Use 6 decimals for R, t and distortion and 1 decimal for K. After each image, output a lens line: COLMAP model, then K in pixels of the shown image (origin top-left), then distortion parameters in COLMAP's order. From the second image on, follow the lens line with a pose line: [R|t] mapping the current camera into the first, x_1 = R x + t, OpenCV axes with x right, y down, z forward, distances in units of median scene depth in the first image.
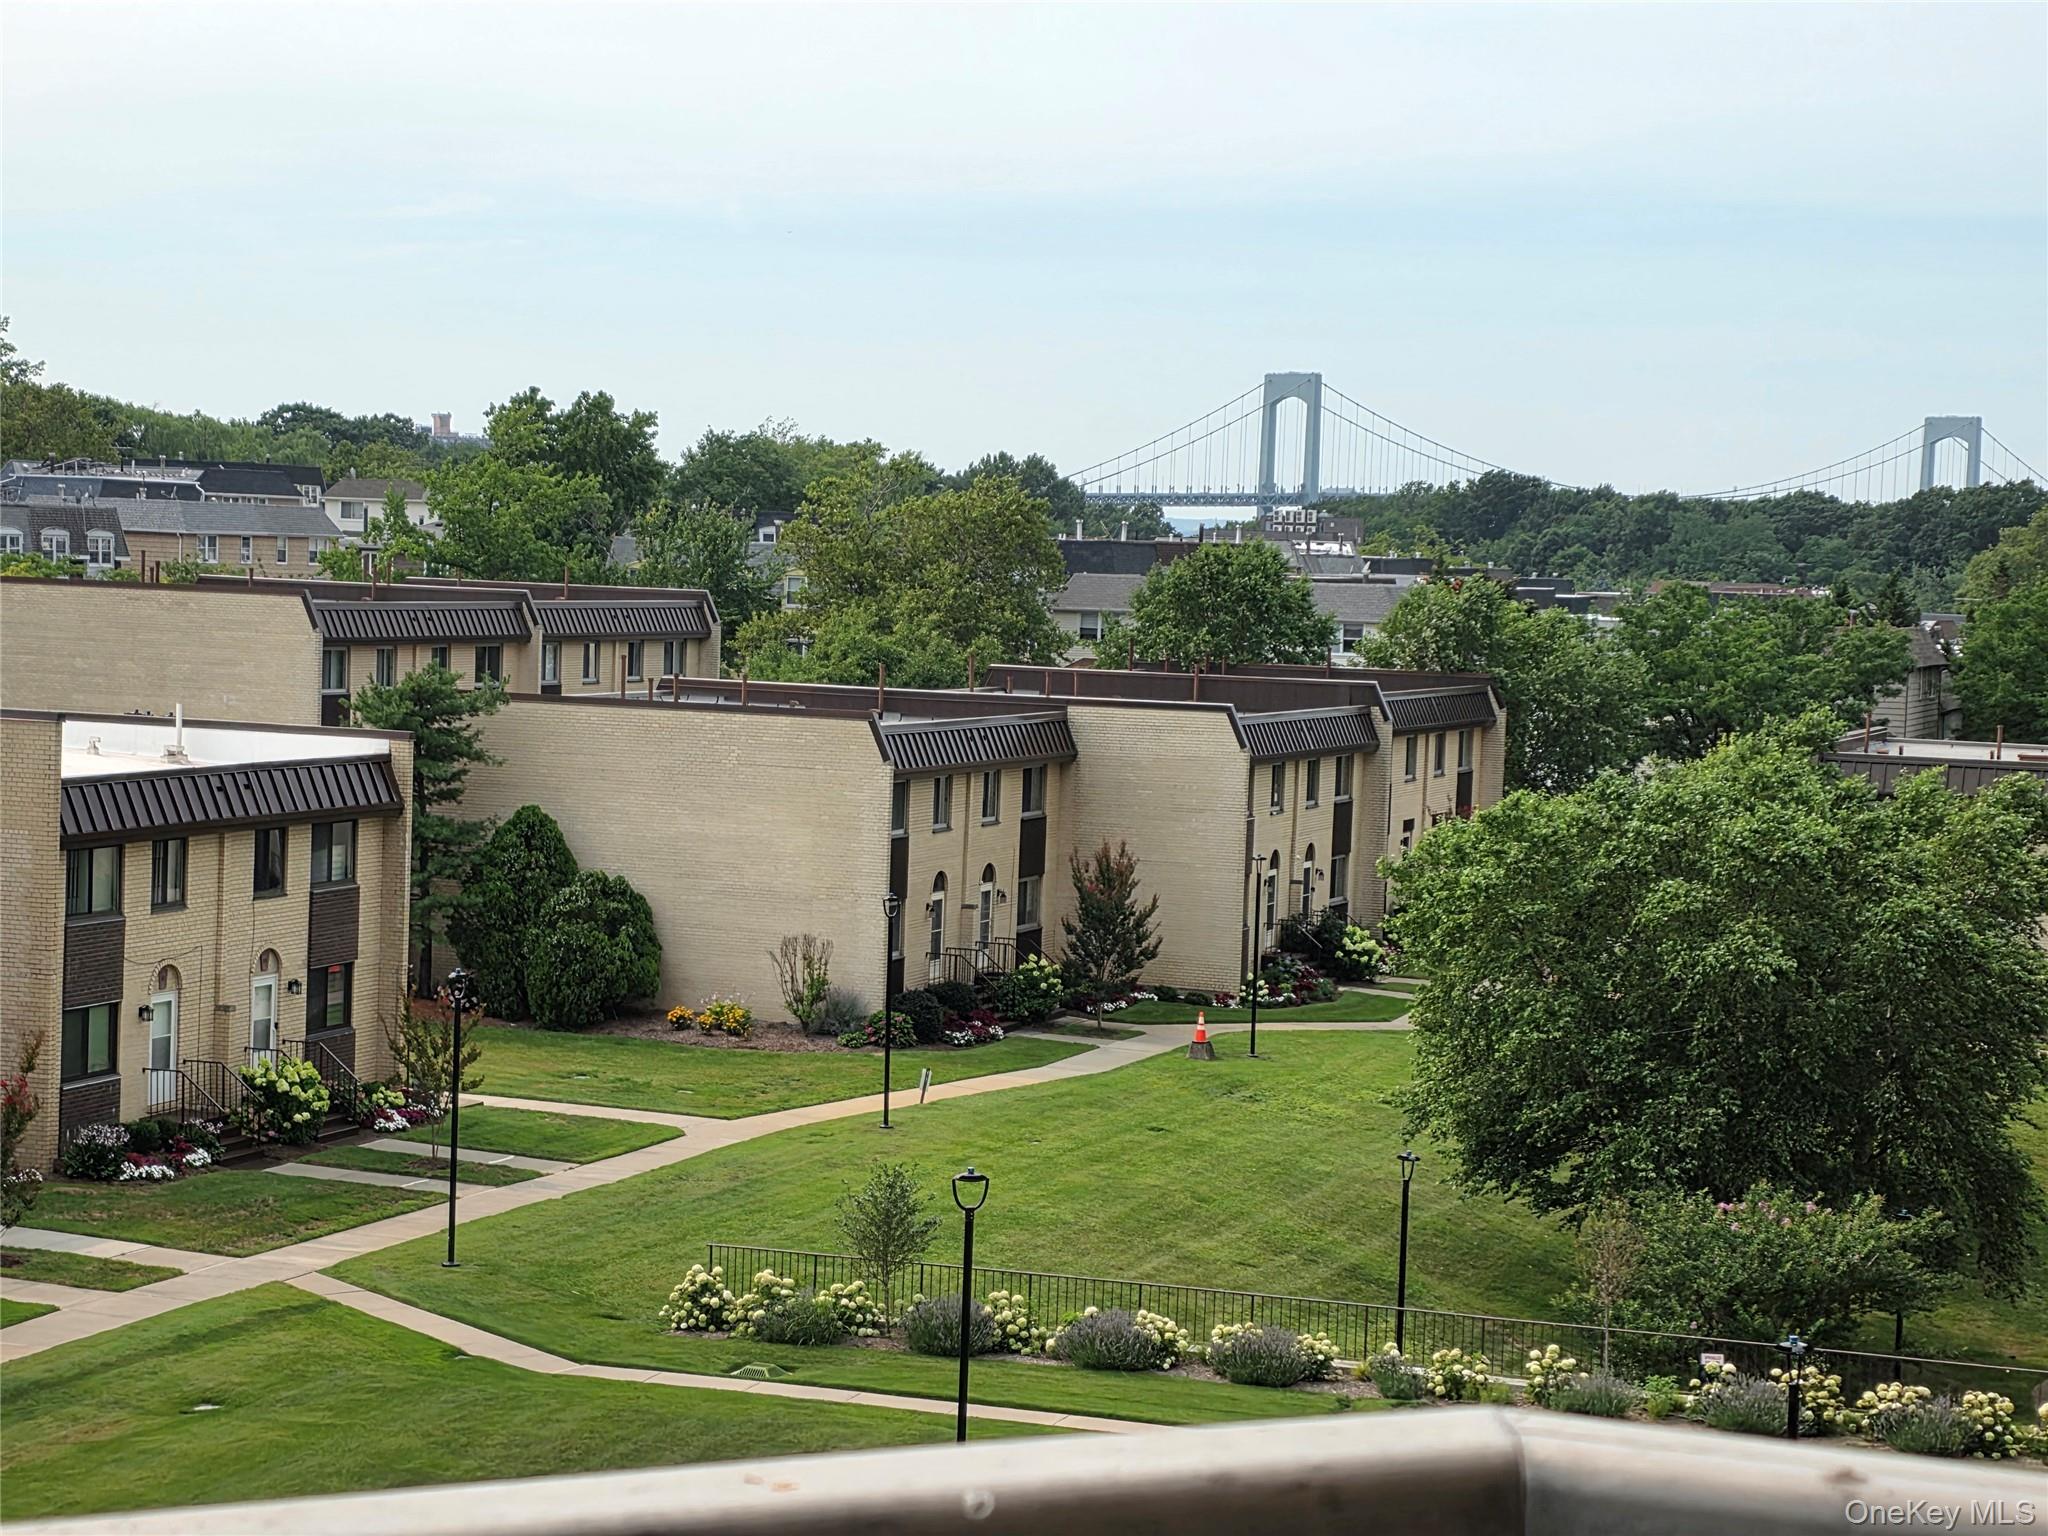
lens RADIAL K [[4076.9, 0, 1024.0], [0, 4076.9, 768.0], [0, 0, 1]] dist [0.391440, -0.086776]
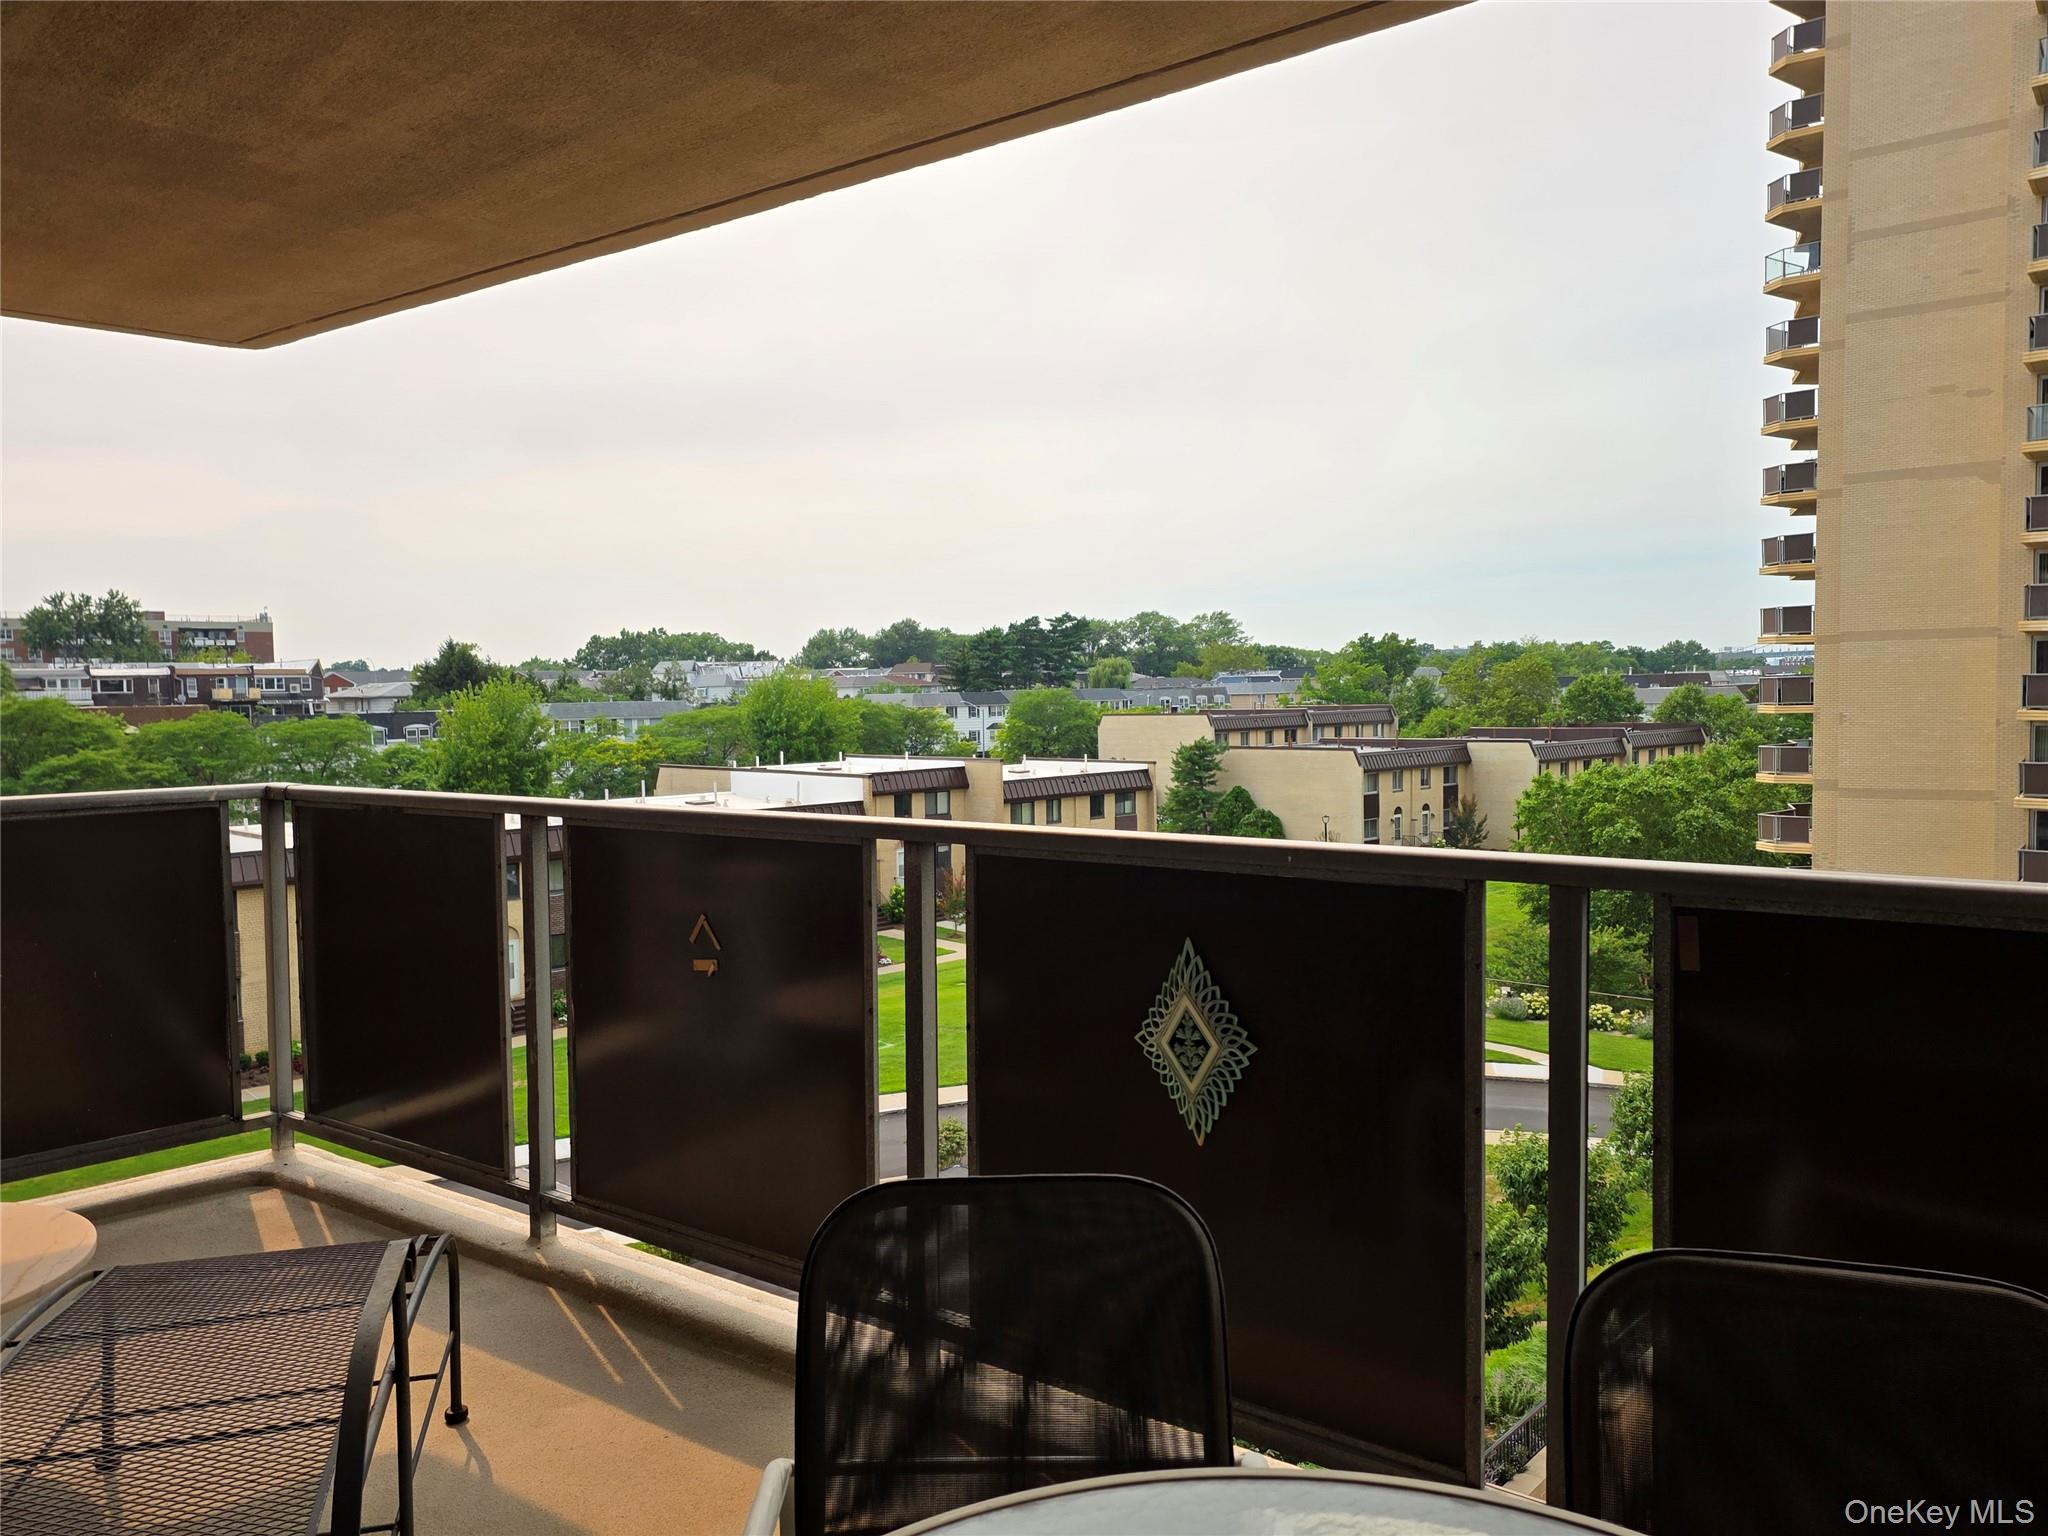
lens RADIAL K [[1509.4, 0, 1024.0], [0, 1509.4, 768.0], [0, 0, 1]] dist [0.001796, 0.000381]
pose [[0.884198, -0.031899, -0.466023, 0.217670], [0.028431, 0.999491, -0.014472, 0.007325], [0.466247, -0.000453, 0.884654, 0.014403]]
